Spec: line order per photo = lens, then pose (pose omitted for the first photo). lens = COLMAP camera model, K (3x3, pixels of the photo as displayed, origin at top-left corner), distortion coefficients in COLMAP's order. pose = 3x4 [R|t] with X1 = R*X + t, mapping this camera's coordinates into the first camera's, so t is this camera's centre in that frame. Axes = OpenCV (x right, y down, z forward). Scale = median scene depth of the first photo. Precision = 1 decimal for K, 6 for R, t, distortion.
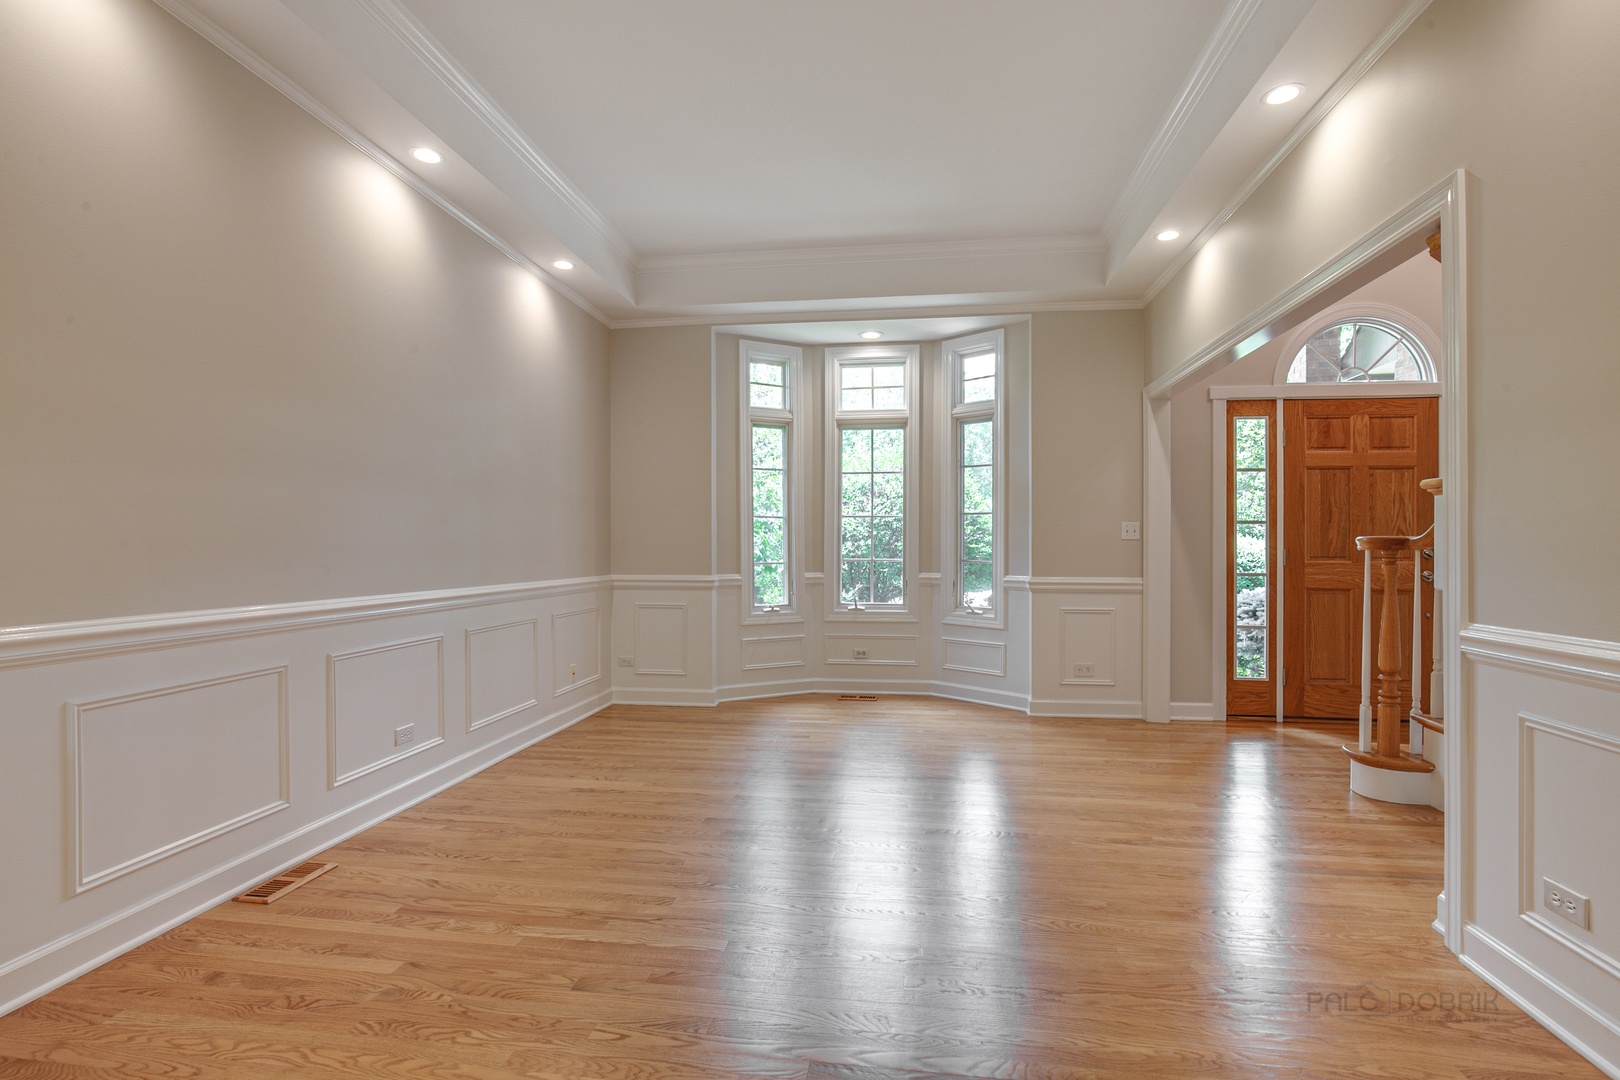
lens RADIAL K [[747.4, 0, 812.4], [0, 747.4, 546.6], [0, 0, 1]] dist [-0.012936, 0.000299]
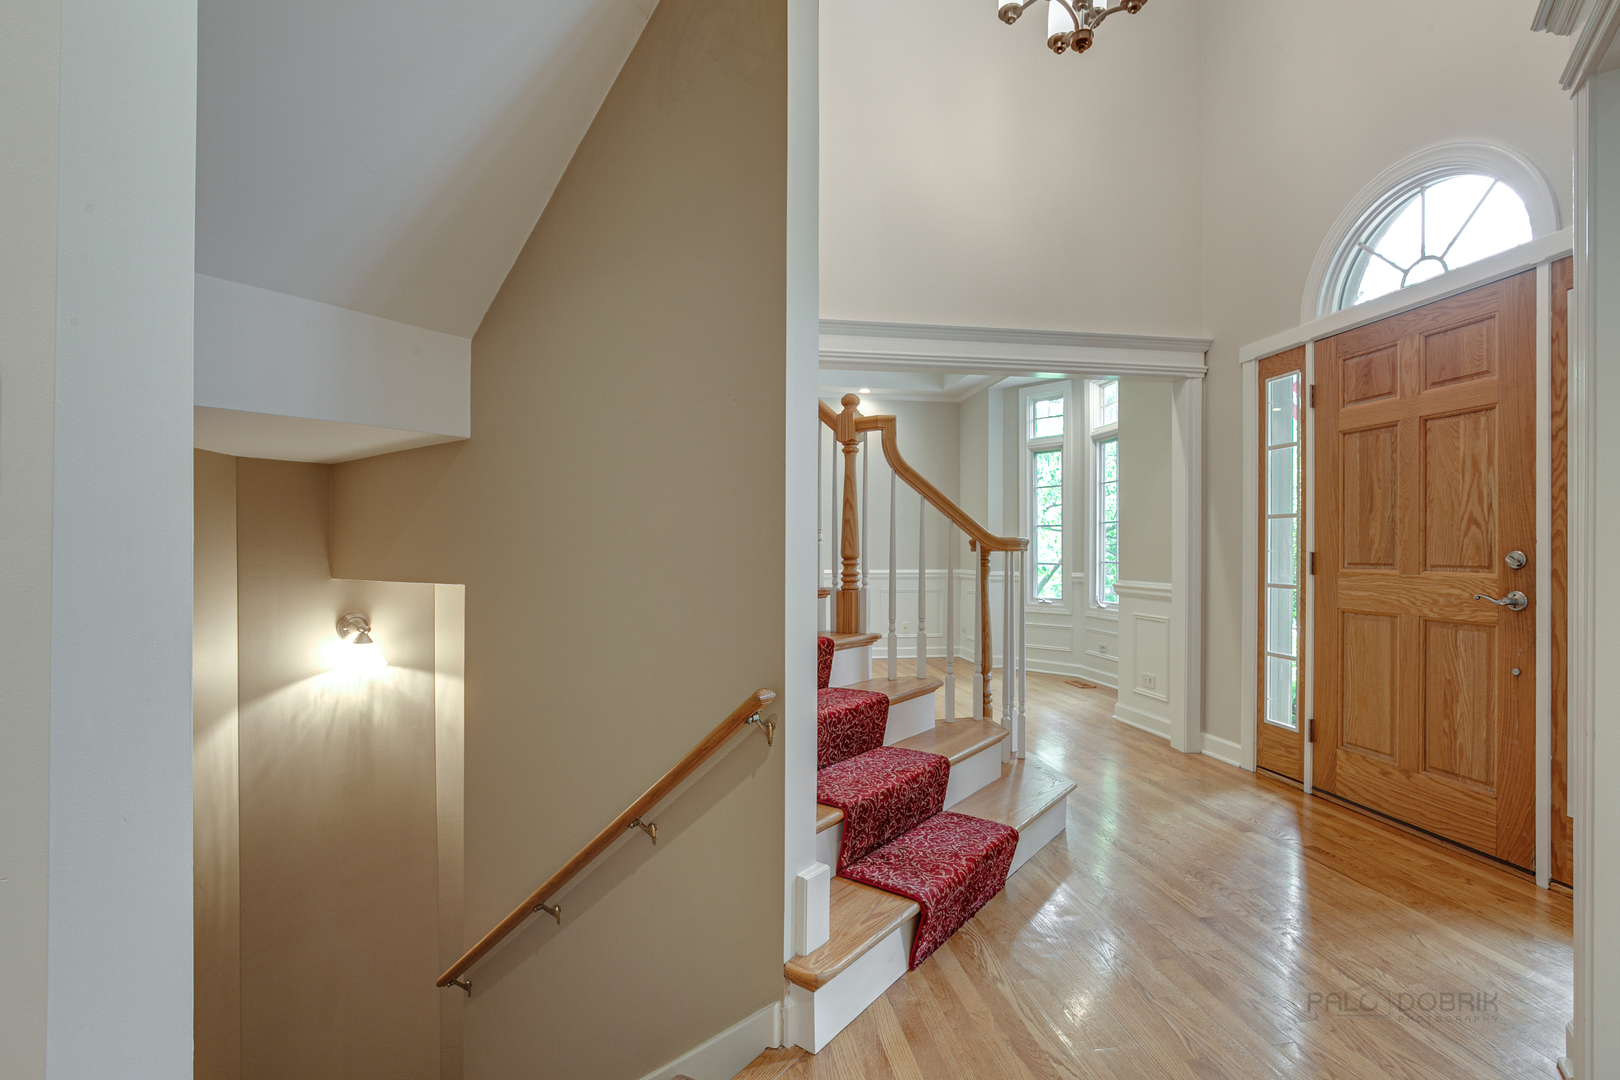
lens RADIAL K [[747.4, 0, 812.4], [0, 747.4, 546.6], [0, 0, 1]] dist [-0.012936, 0.000299]
pose [[0.281835, -0.006675, -0.959440, 1.183566], [-0.000374, 0.999975, -0.007067, 0.003650], [0.959463, 0.002350, 0.281825, 0.339116]]
